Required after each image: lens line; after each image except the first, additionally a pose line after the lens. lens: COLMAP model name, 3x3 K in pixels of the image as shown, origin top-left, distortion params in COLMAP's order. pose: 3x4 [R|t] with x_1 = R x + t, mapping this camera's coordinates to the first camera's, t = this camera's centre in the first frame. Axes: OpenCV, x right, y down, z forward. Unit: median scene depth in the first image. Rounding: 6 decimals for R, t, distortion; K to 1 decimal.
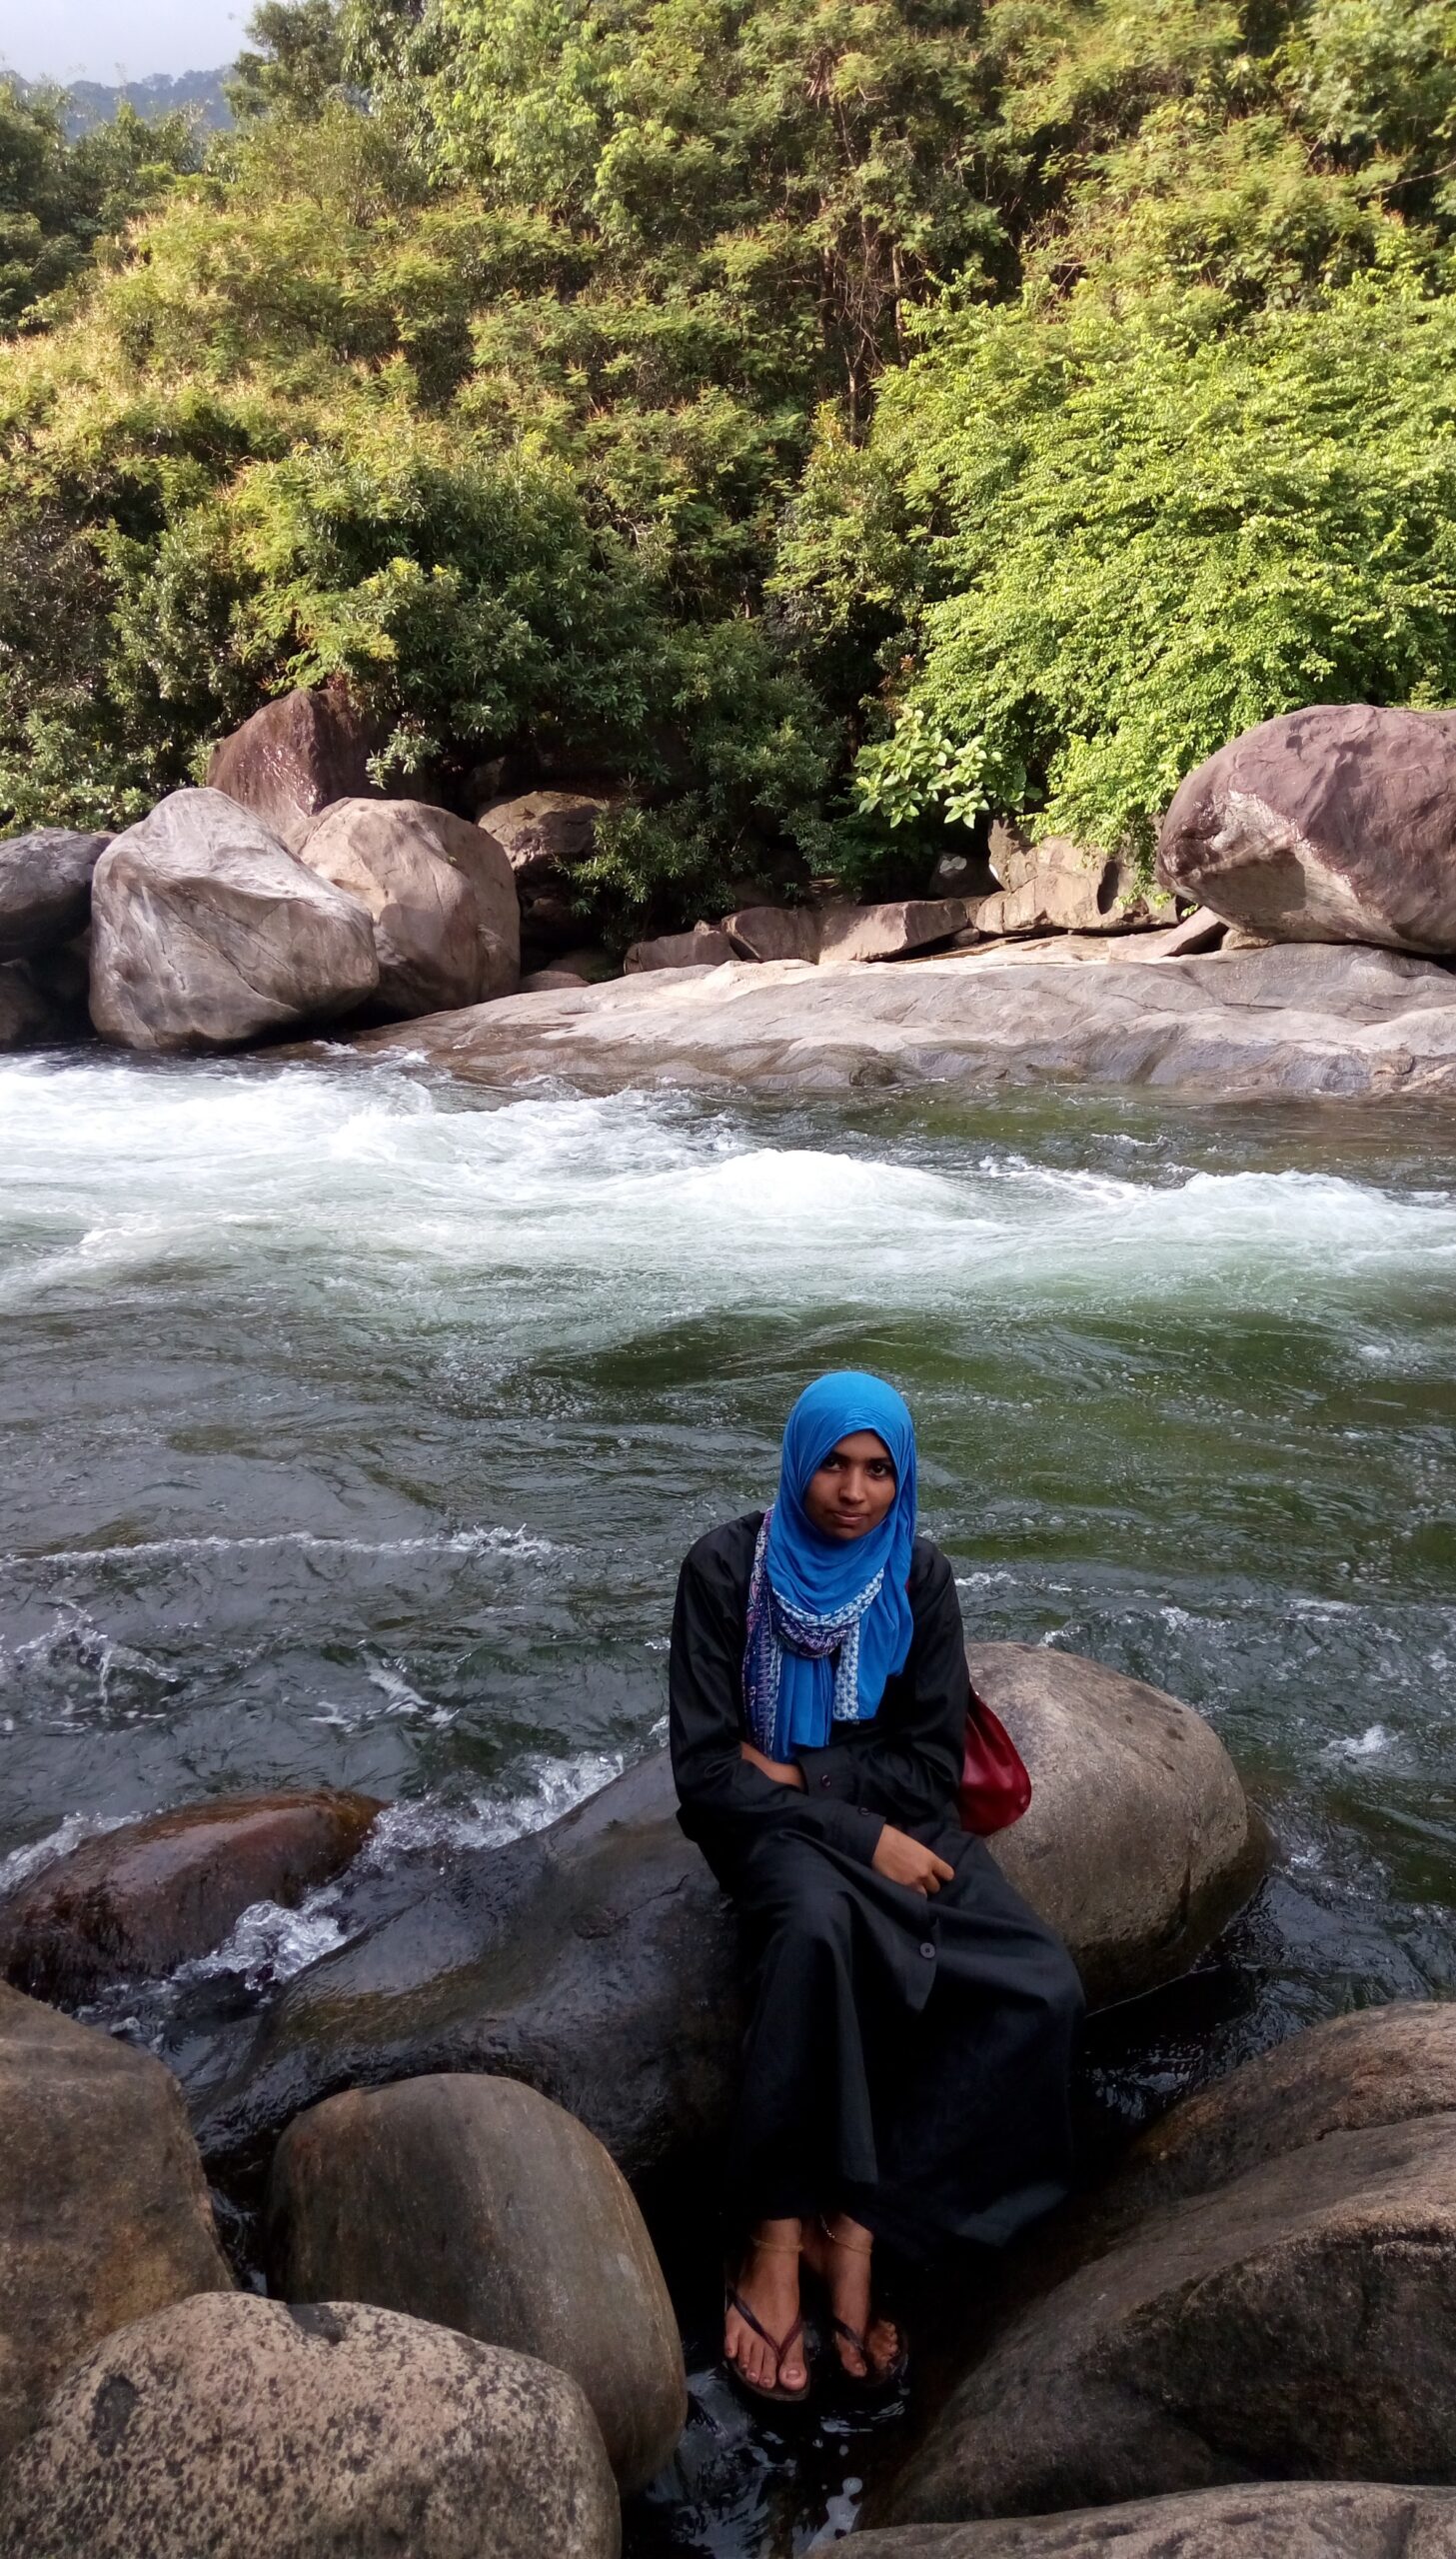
lens RADIAL K [[1986.6, 0, 728.0], [0, 1986.6, 1279.5], [0, 0, 1]] dist [0.088985, -0.091079]
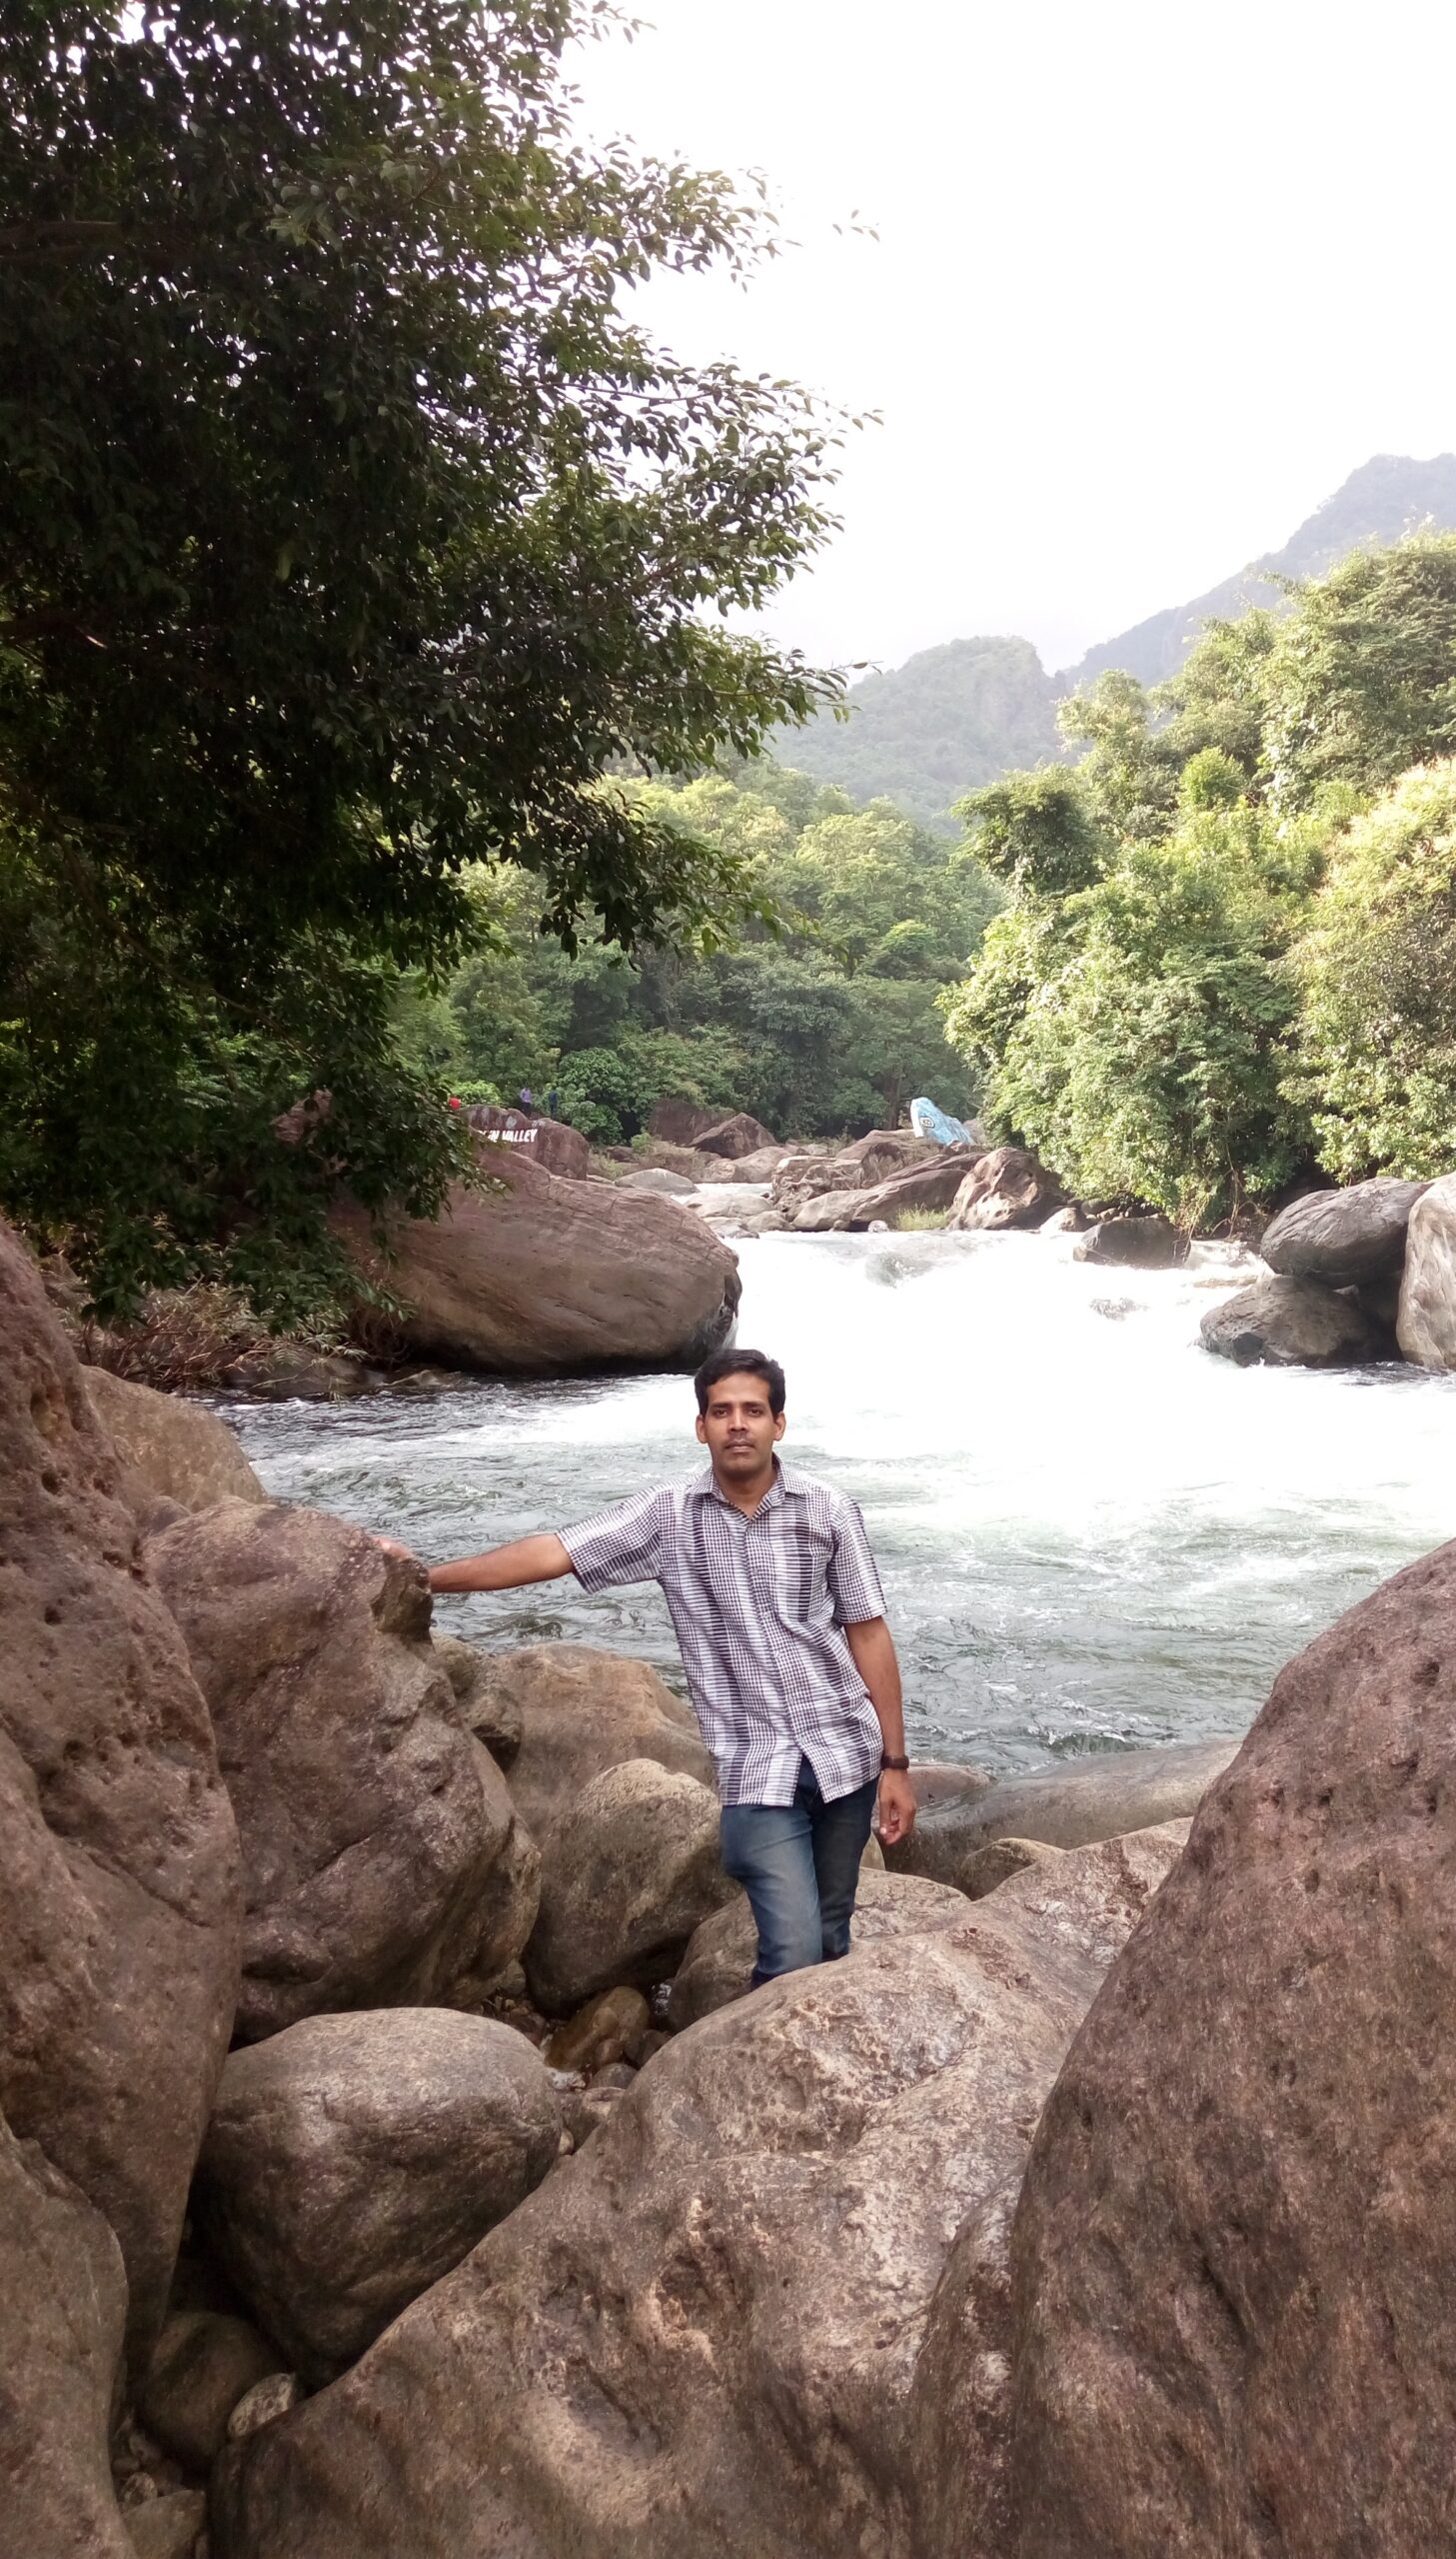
lens RADIAL K [[1997.1, 0, 779.7], [0, 1997.1, 1269.2], [0, 0, 1]] dist [0.112814, -0.140388]
pose [[0.775245, 0.018498, -0.631390, 0.108629], [-0.119295, 0.985871, -0.117591, 0.006008], [0.620294, 0.166483, 0.766498, -0.086079]]
